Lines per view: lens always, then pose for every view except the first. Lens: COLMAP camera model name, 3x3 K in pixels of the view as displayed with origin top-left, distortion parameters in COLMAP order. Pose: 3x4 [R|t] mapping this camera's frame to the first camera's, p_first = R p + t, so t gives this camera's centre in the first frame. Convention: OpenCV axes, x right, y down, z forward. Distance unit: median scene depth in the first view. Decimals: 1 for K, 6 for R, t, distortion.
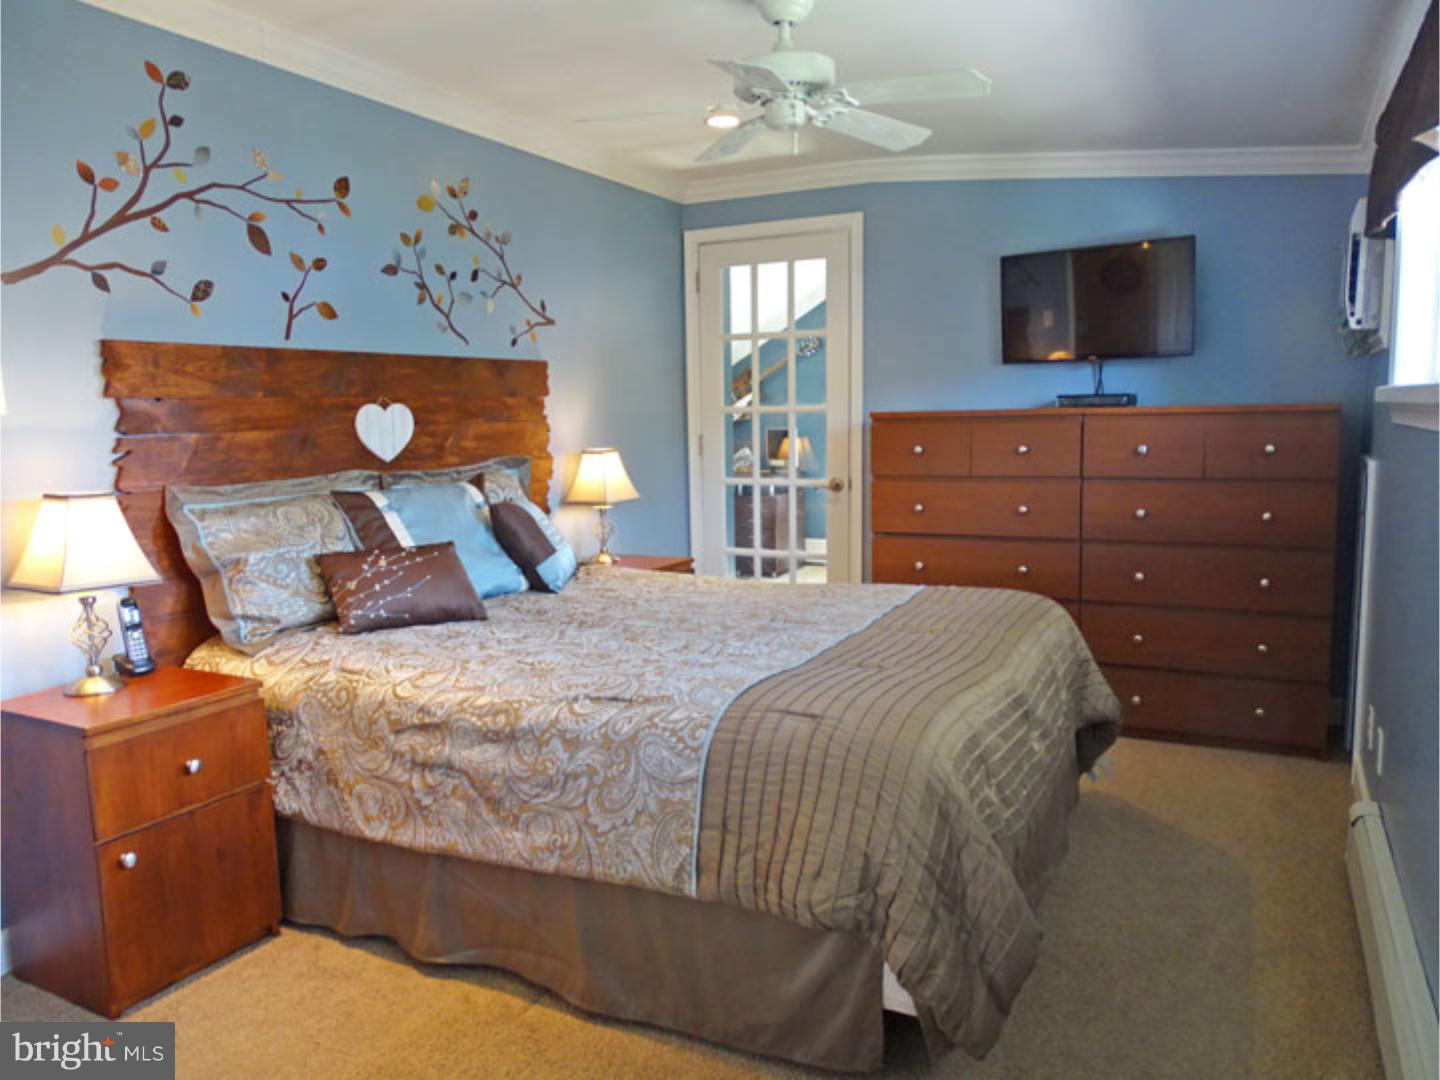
lens RADIAL K [[1025.1, 0, 723.4], [0, 1025.1, 533.8], [0, 0, 1]] dist [0.004228, 0.013816]
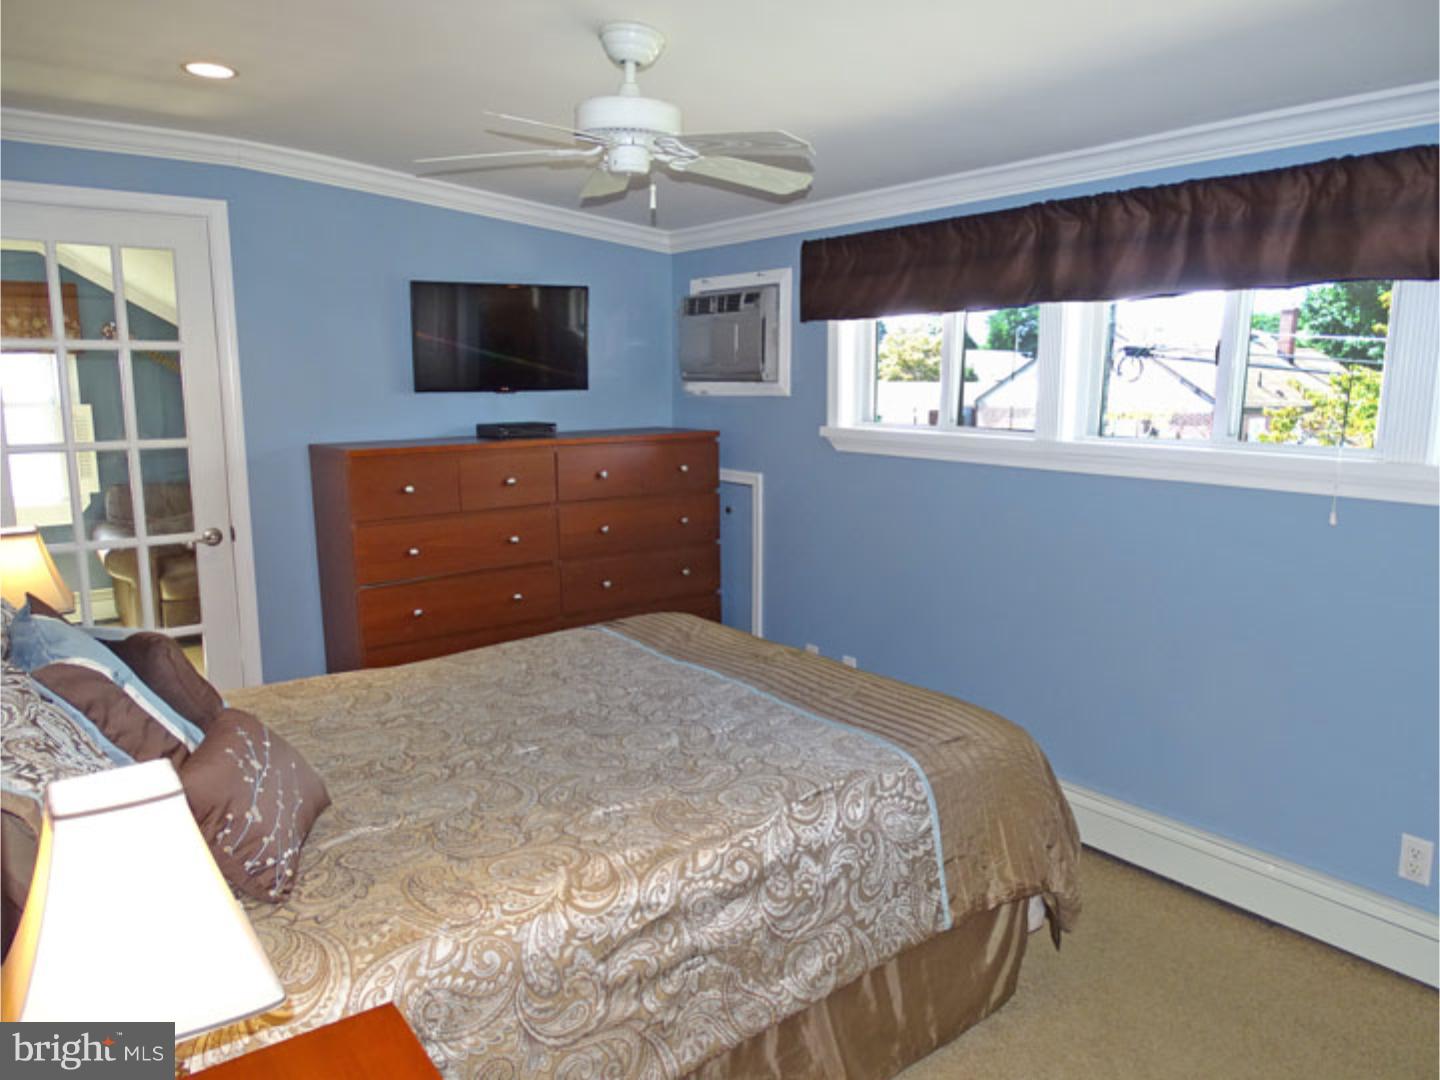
lens RADIAL K [[1025.1, 0, 720.8], [0, 1025.1, 545.2], [0, 0, 1]] dist [0.004228, 0.013816]
pose [[0.439553, -0.131147, 0.888591, -0.931396], [0.107045, 0.989881, 0.093145, -0.160052], [-0.891815, 0.054177, 0.449144, 0.616894]]
